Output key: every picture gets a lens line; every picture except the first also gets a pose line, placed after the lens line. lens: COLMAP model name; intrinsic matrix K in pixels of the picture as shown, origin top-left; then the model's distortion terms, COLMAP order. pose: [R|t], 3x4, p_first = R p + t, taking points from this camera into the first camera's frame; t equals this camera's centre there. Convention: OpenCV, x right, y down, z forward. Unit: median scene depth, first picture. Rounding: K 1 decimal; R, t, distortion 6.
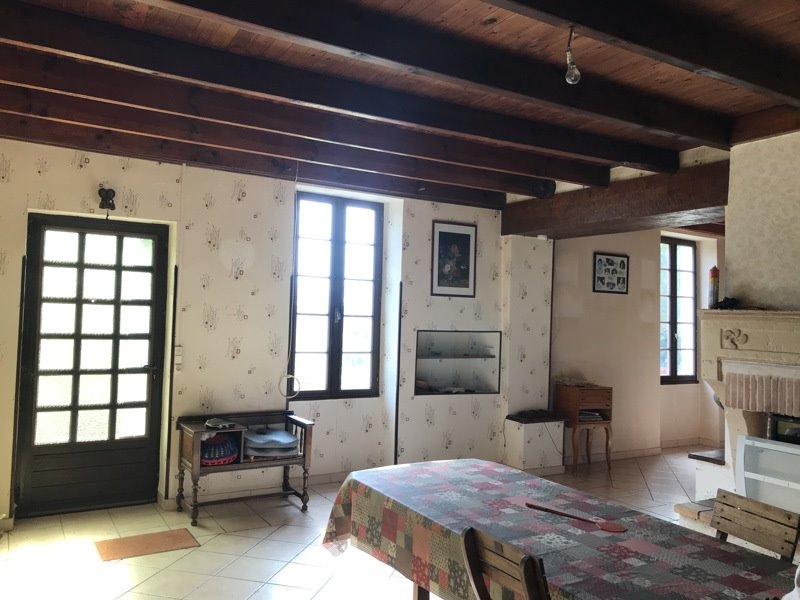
lens RADIAL K [[649.6, 0, 402.5], [0, 649.6, 292.6], [0, 0, 1]] dist [0.013877, 0.002804]
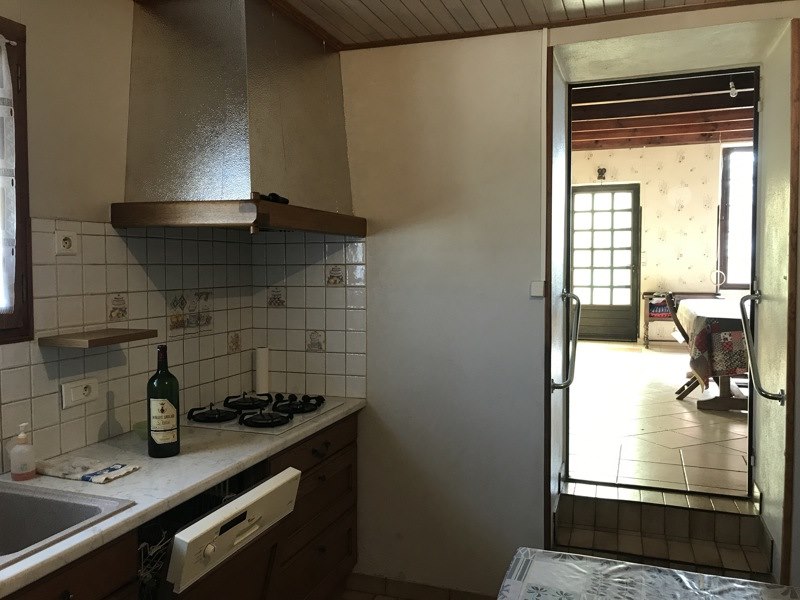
lens RADIAL K [[649.6, 0, 402.5], [0, 649.6, 298.1], [0, 0, 1]] dist [0.013877, 0.002804]
pose [[0.635885, 0.014015, -0.771656, 0.591933], [0.044800, 0.997479, 0.055034, 0.078798], [0.770482, -0.069565, 0.633654, -0.611685]]
